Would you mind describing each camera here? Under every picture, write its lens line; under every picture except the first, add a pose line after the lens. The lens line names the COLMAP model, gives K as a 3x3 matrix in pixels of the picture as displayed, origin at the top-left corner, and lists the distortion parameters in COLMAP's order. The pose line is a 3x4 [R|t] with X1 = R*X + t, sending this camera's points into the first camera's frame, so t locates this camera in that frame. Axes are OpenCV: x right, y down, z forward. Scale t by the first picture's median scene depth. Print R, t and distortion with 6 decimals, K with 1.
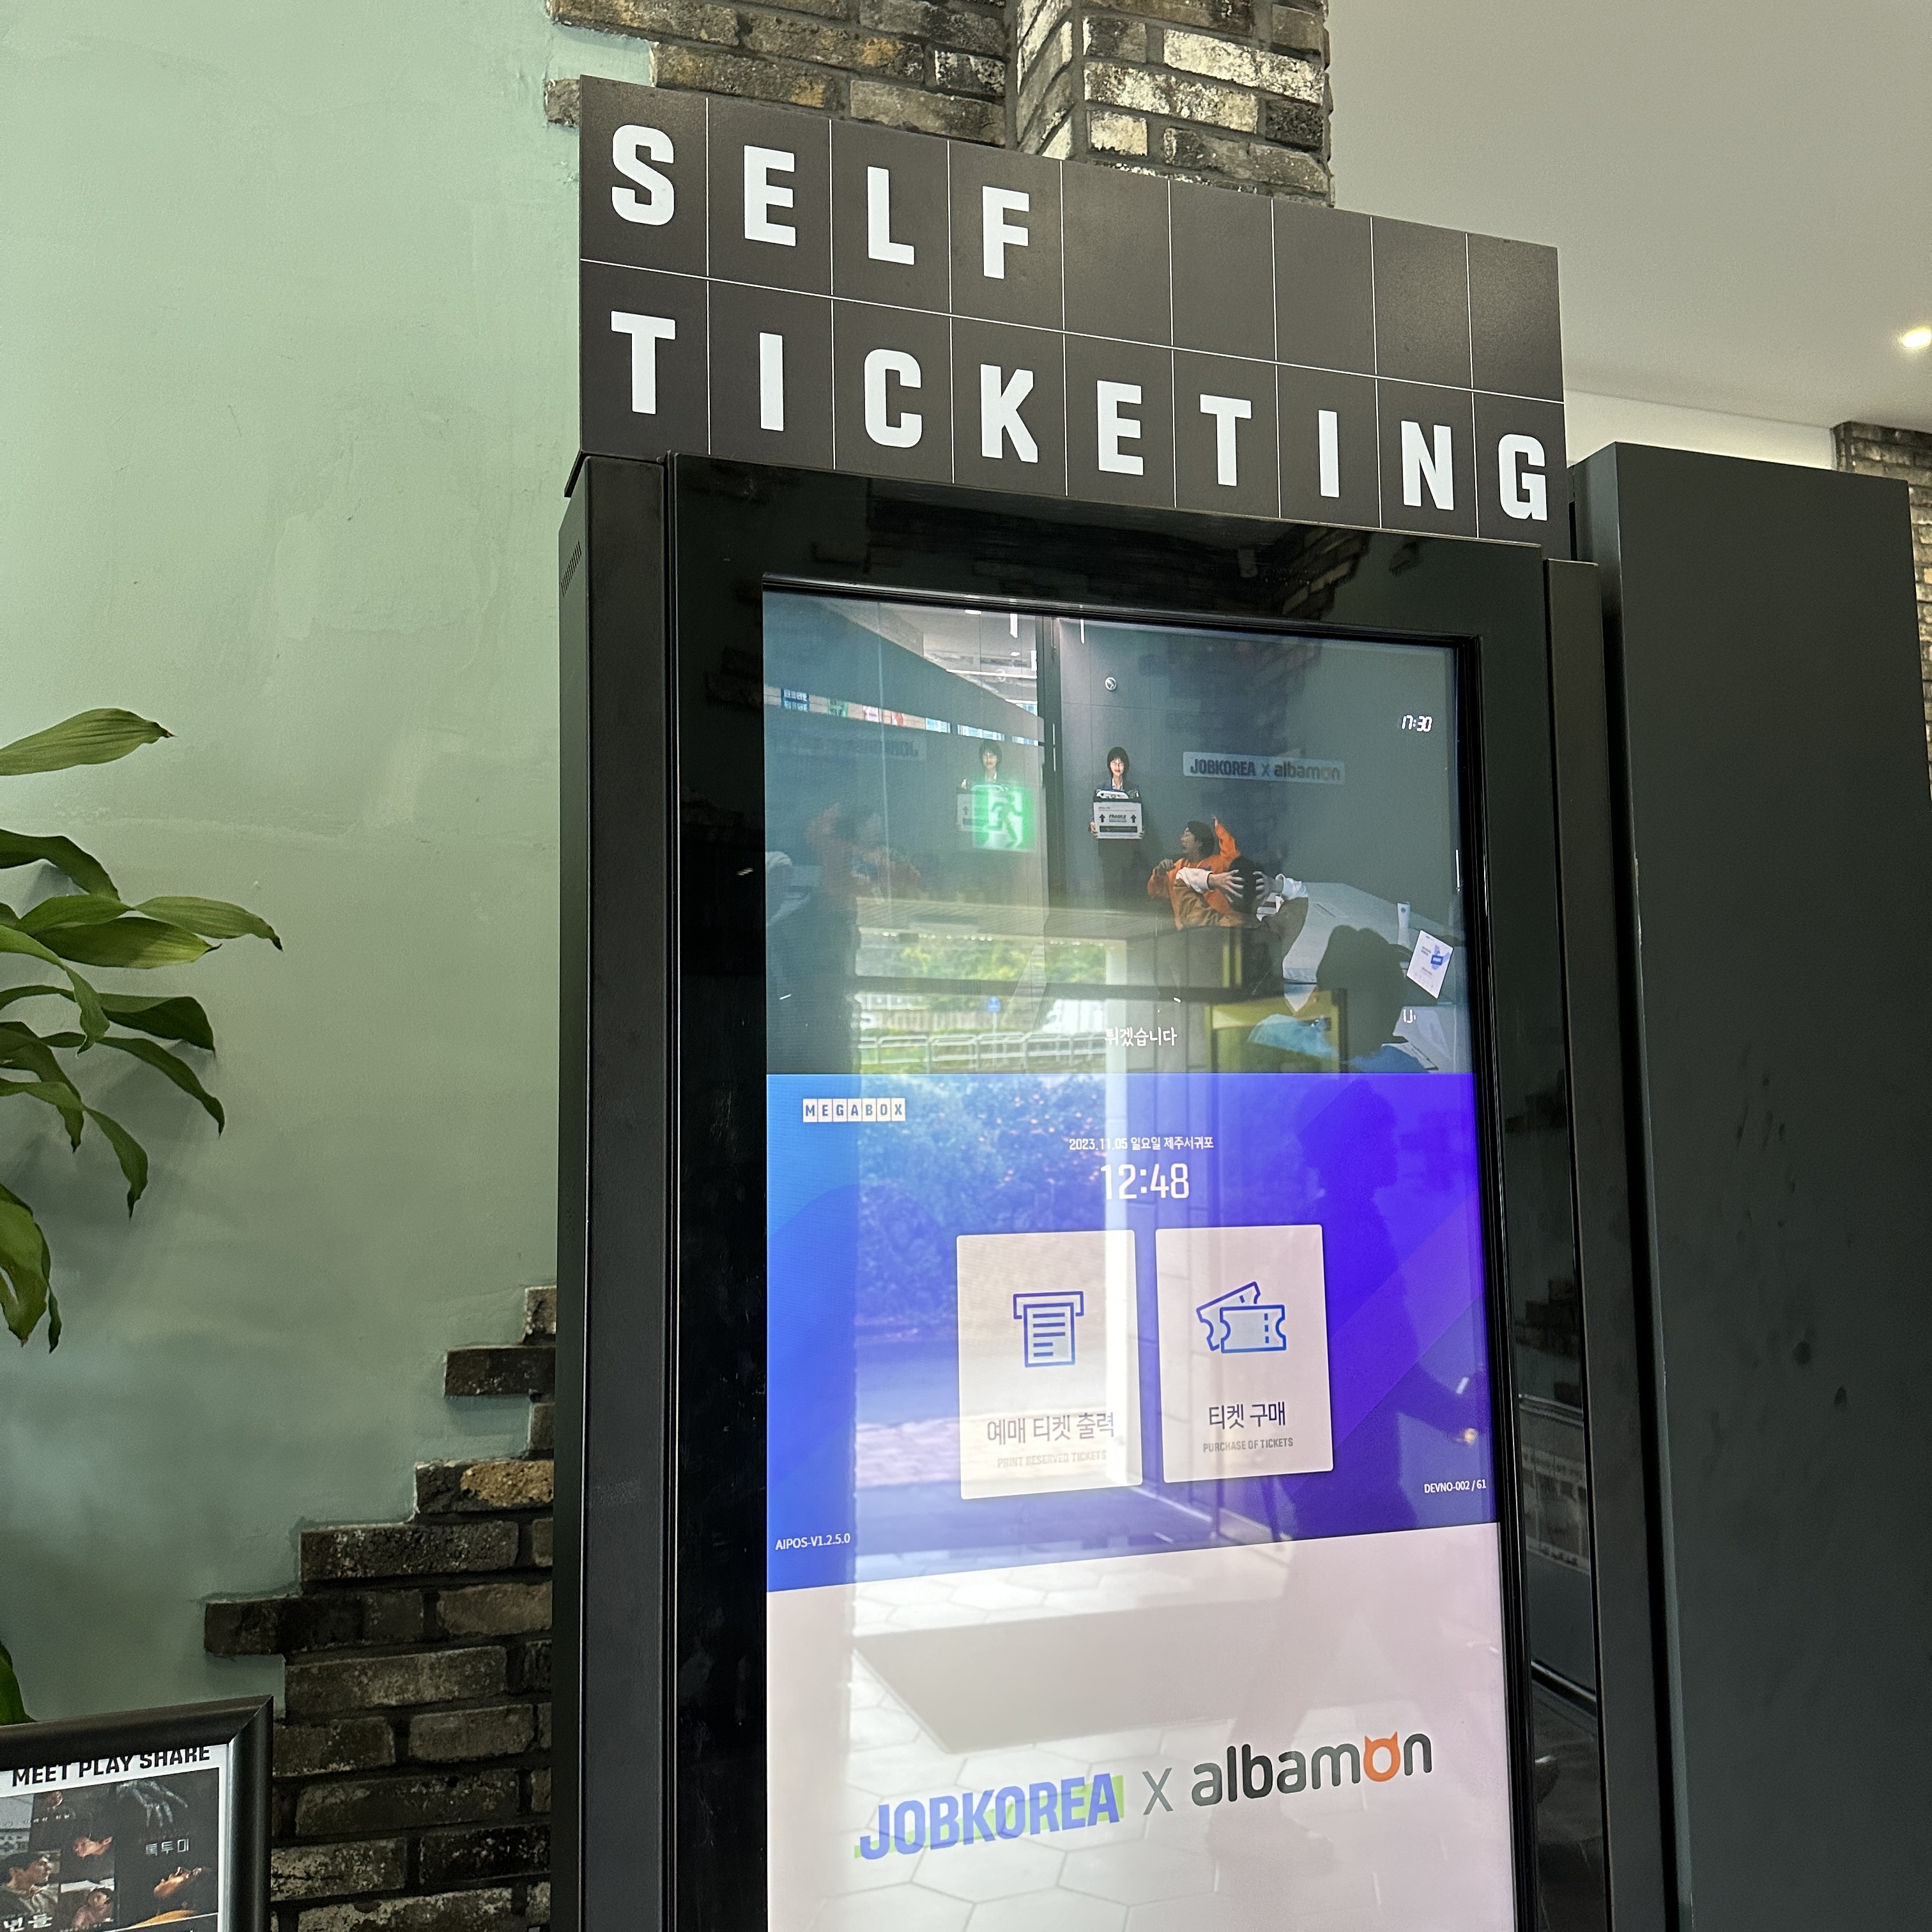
lens RADIAL K [[1814.6, 0, 966.0], [0, 1814.6, 966.0], [0, 0, 1]] dist [0.150715, -0.292873]
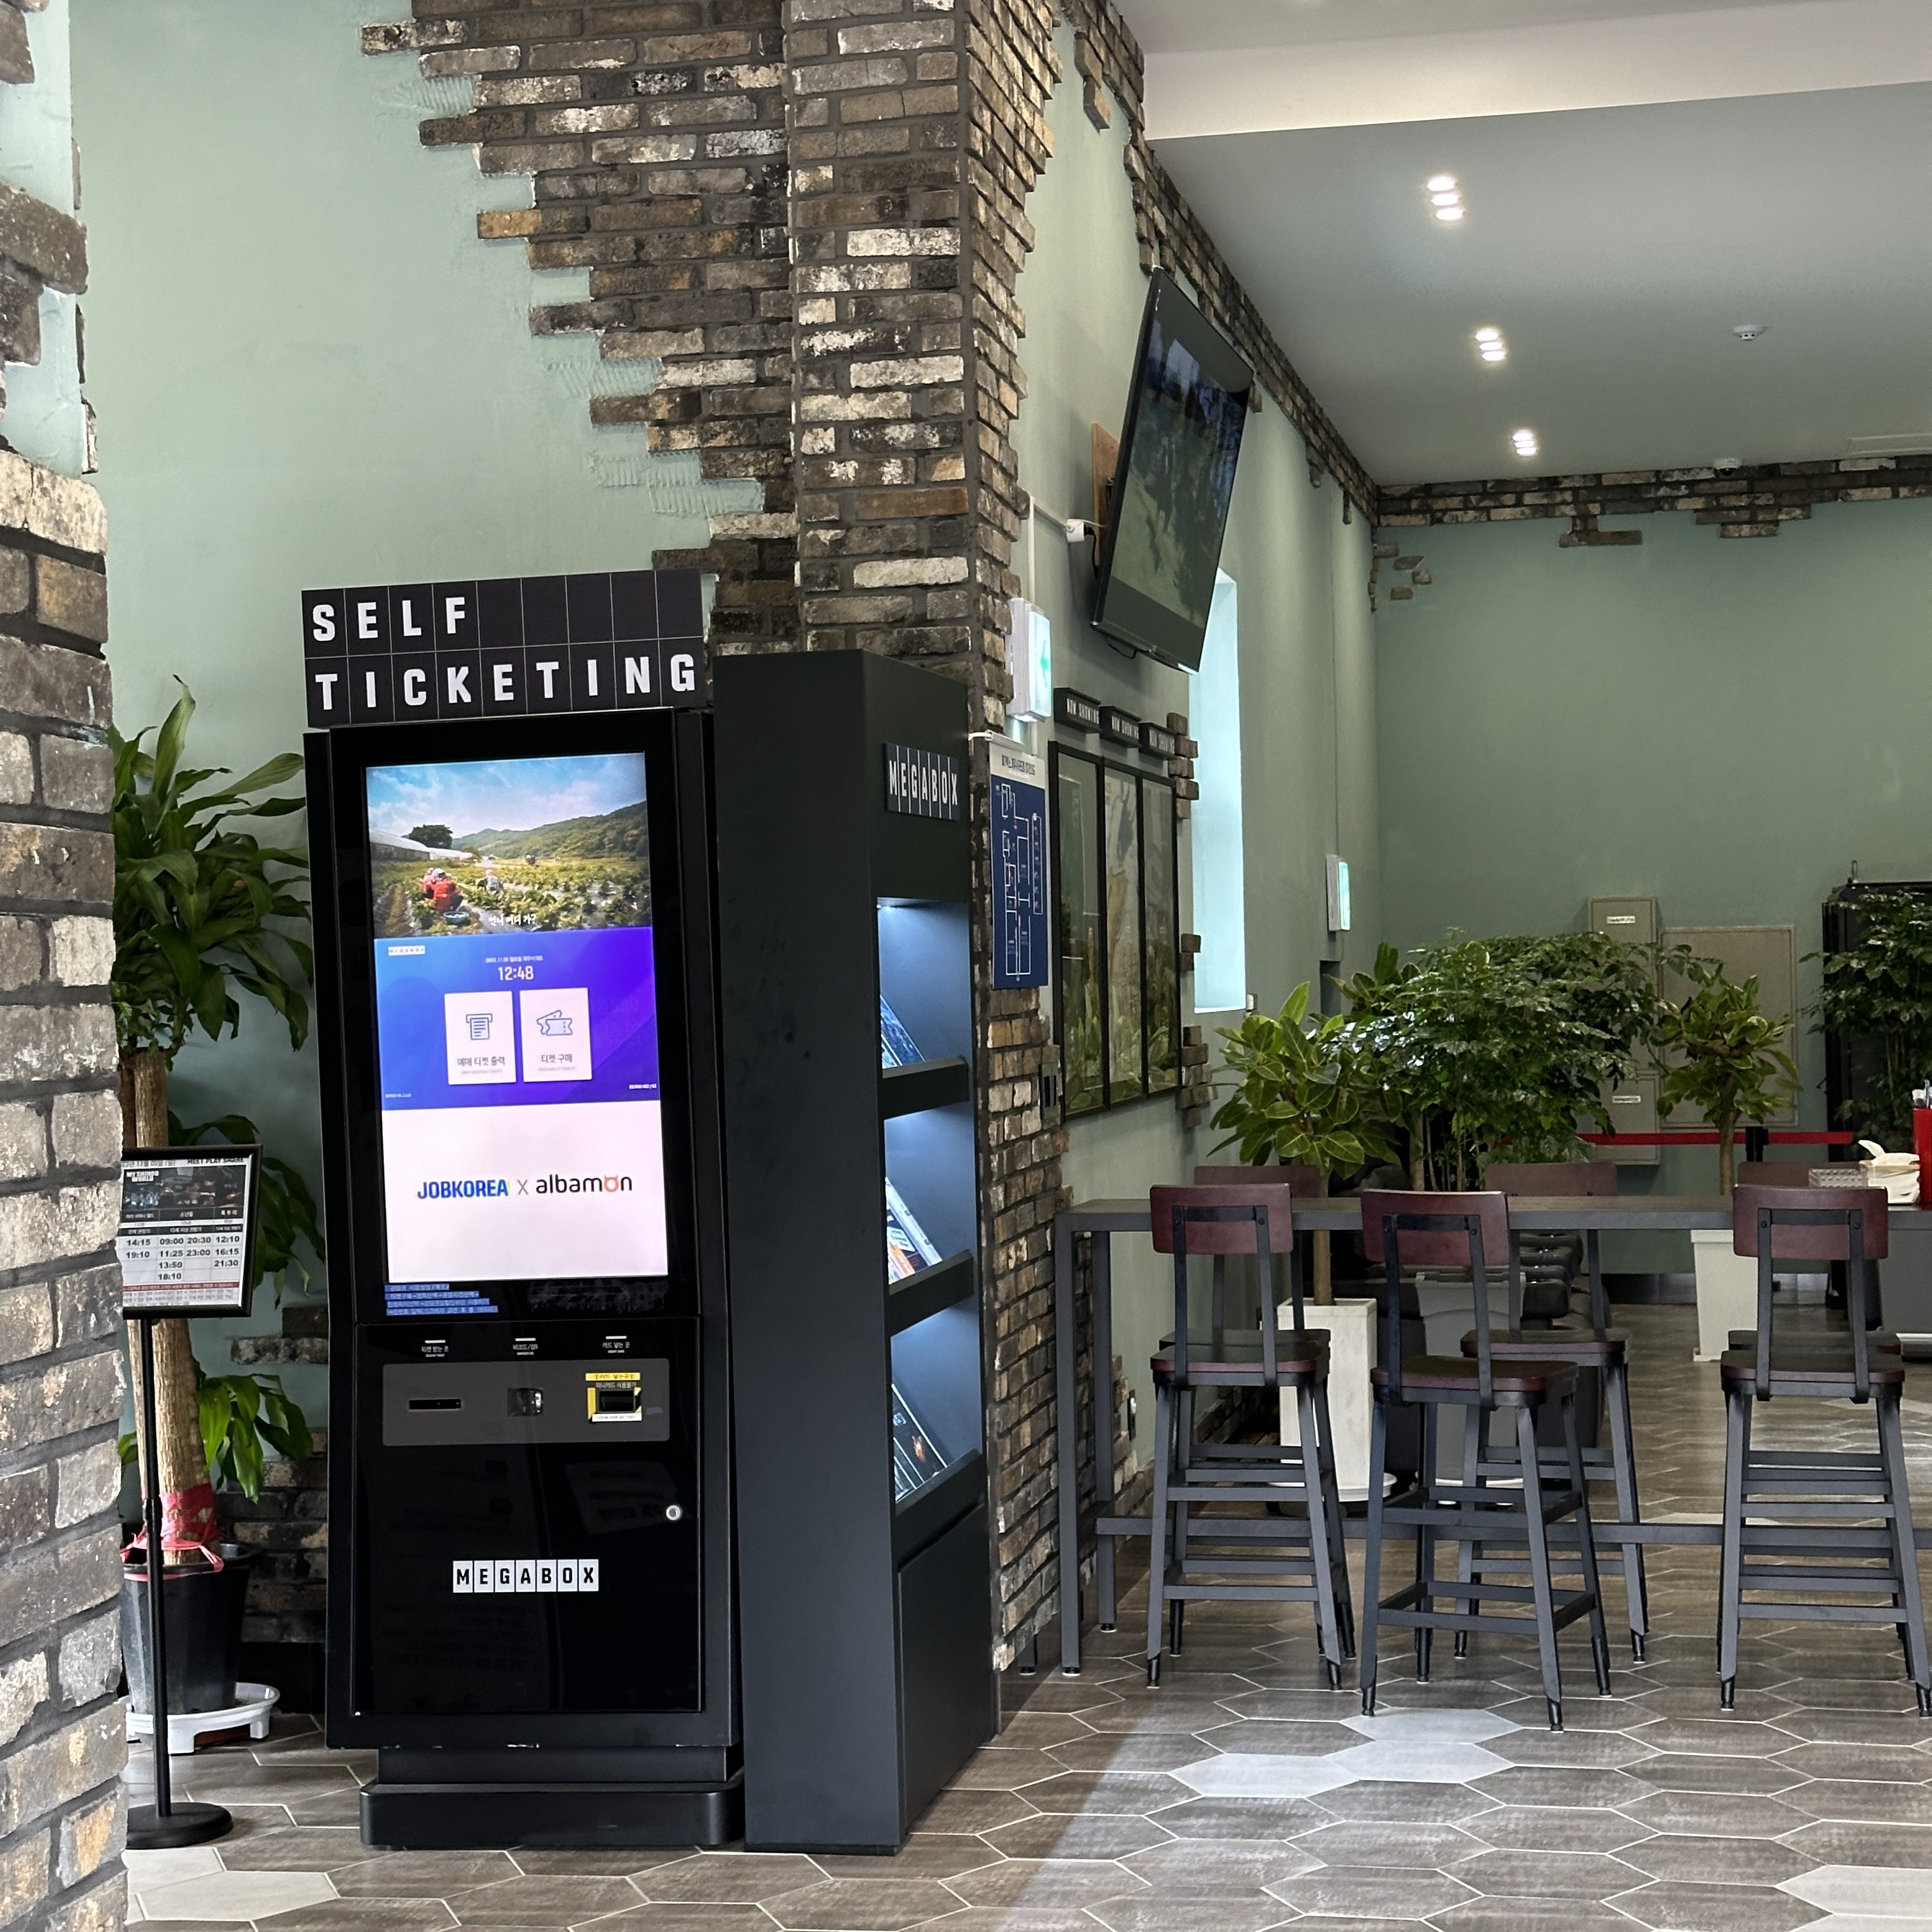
lens RADIAL K [[3768.5, 0, 966.0], [0, 3768.5, 966.0], [0, 0, 1]] dist [0.004762, 2.624103]
pose [[0.861020, -0.014070, -0.508376, 3.342376], [0.080455, 0.990798, 0.108843, -0.424676], [0.502166, -0.134618, 0.854229, -3.264121]]
